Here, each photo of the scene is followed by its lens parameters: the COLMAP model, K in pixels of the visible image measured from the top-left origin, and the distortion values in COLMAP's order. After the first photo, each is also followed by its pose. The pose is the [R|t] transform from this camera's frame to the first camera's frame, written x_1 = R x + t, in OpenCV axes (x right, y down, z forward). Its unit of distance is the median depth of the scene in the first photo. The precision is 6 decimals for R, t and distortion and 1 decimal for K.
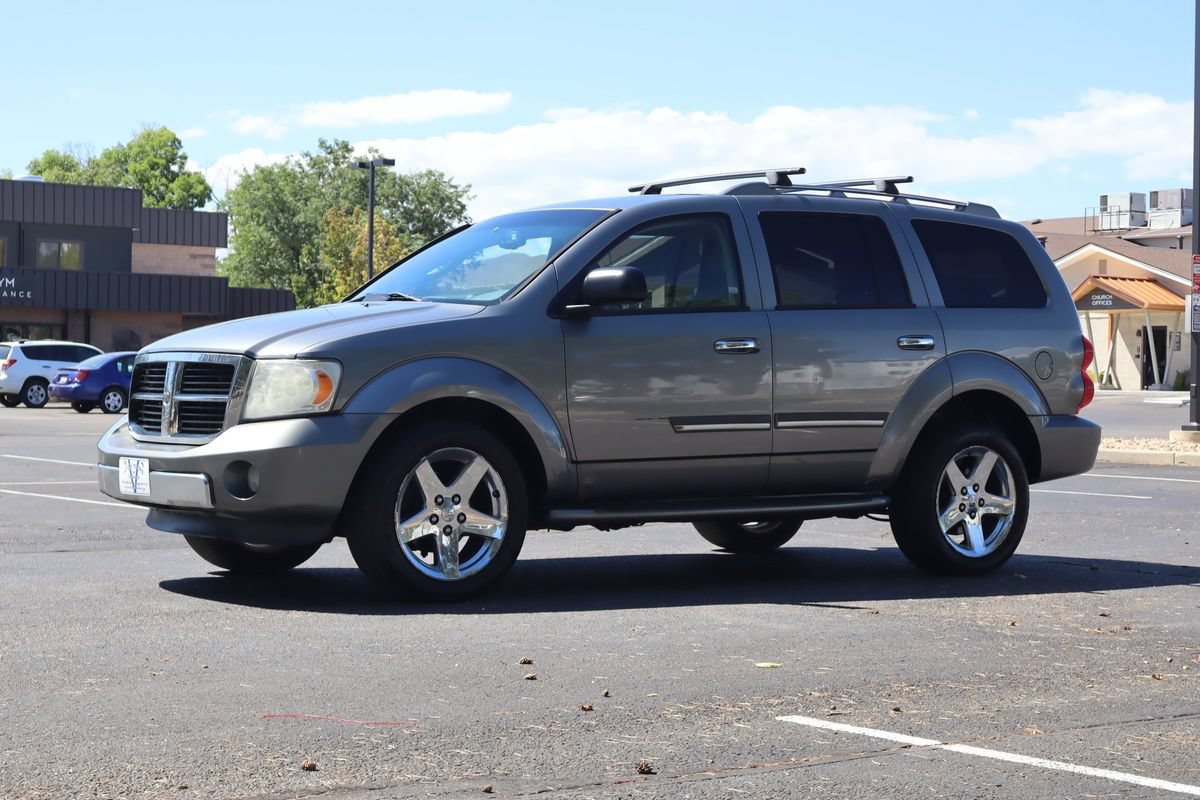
lens RADIAL K [[2163.8, 0, 600.6], [0, 2163.8, 402.9], [0, 0, 1]] dist [0.005176, 0.000000]
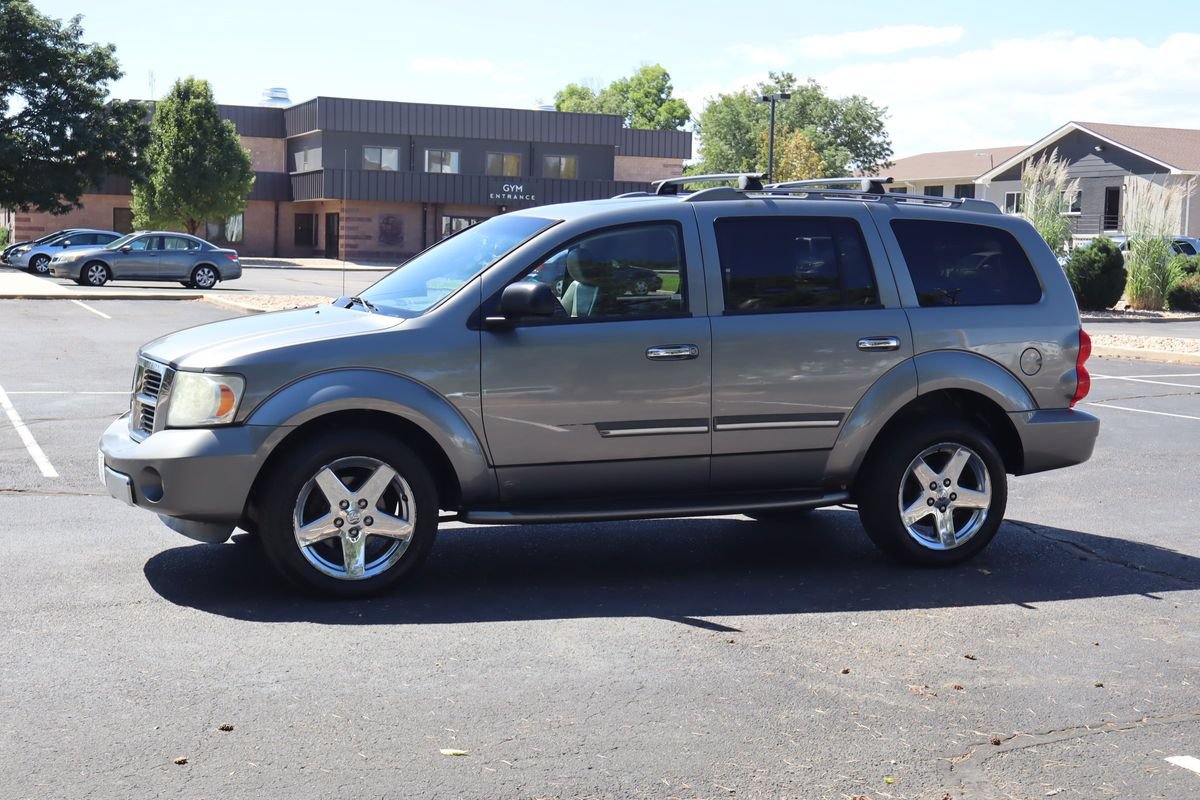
lens RADIAL K [[1649.2, 0, 607.8], [0, 1649.2, 405.6], [0, 0, 1]] dist [0.013387, 0.000000]
pose [[0.970851, 0.030338, -0.237756, 0.204023], [-0.010940, 0.996532, 0.082490, -0.060552], [0.239434, -0.077484, 0.967816, 0.208453]]
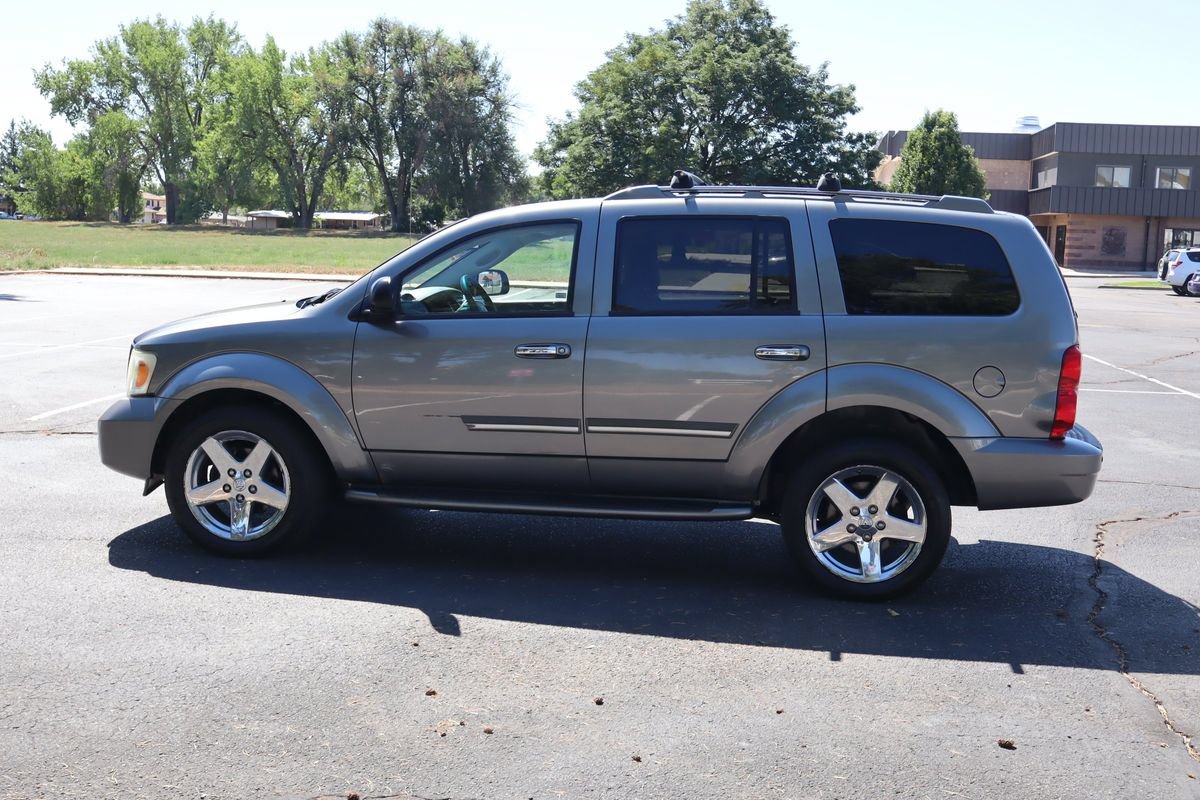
lens RADIAL K [[1395.7, 0, 598.8], [0, 1395.7, 392.9], [0, 0, 1]] dist [-0.005957, 0.000000]
pose [[0.721588, 0.085503, -0.687023, 0.500824], [-0.027197, 0.995079, 0.095277, -0.065216], [0.691788, -0.050065, 0.720363, 0.493258]]
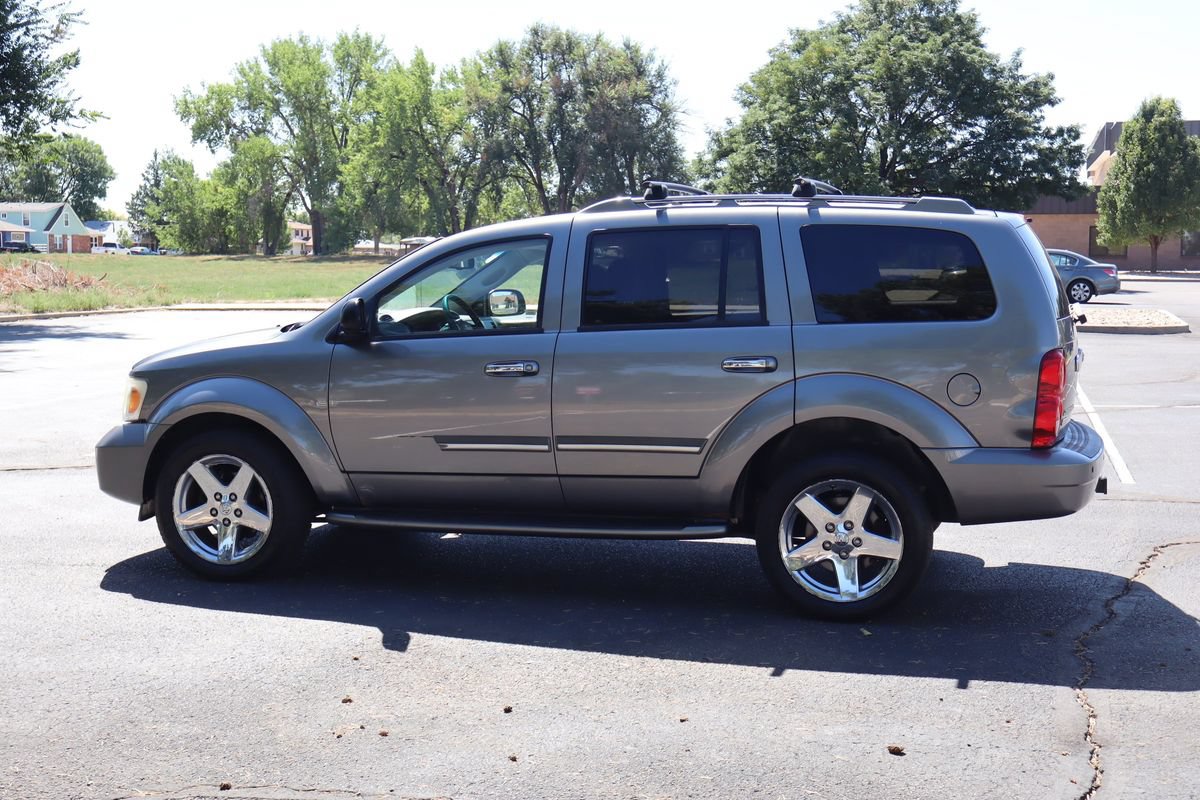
lens RADIAL K [[1561.2, 0, 598.3], [0, 1561.2, 390.5], [0, 0, 1]] dist [-0.000929, 0.000000]
pose [[0.630602, 0.053445, -0.774264, 0.610475], [0.002152, 0.997502, 0.070608, -0.062767], [0.776103, -0.046192, 0.628912, 0.521167]]
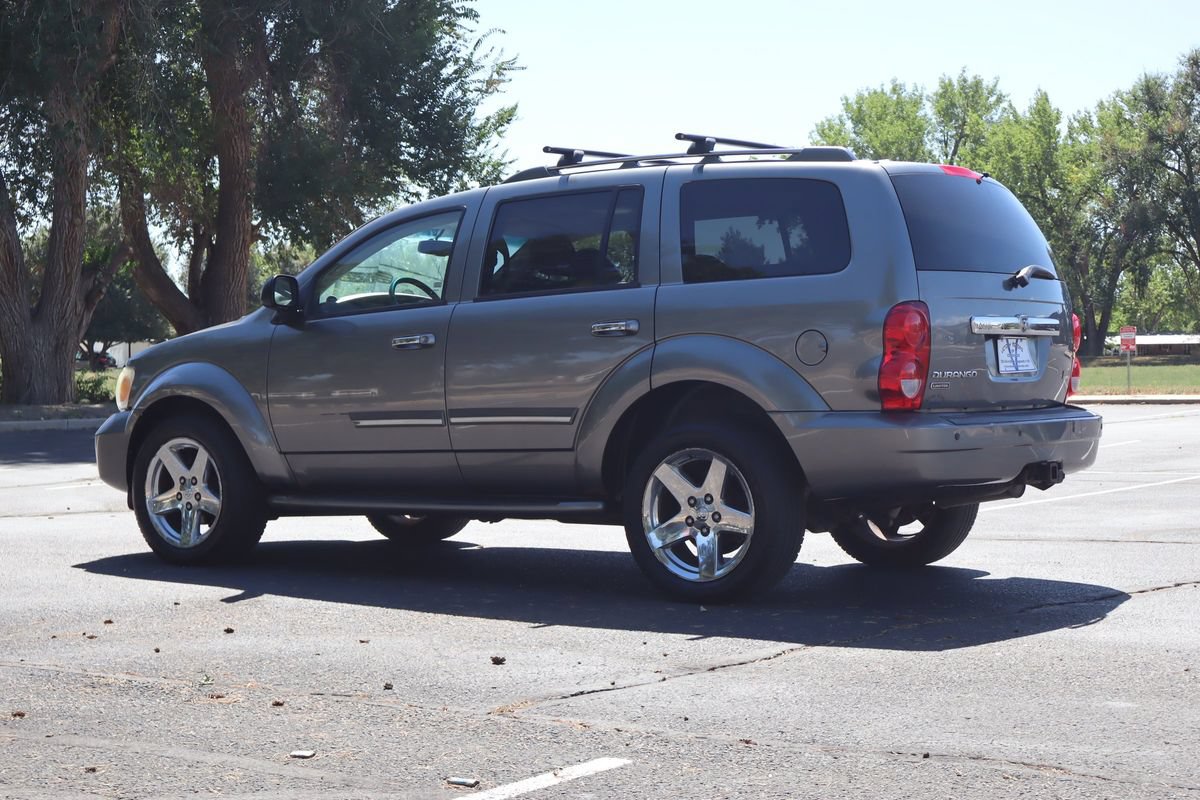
lens RADIAL K [[2025.9, 0, 599.3], [0, 2025.9, 400.4], [0, 0, 1]] dist [-0.015976, 0.000000]
pose [[0.324948, -0.002656, -0.945728, 0.900661], [0.006031, 0.999982, -0.000736, 0.001846], [0.945713, -0.005465, 0.324958, 0.715472]]
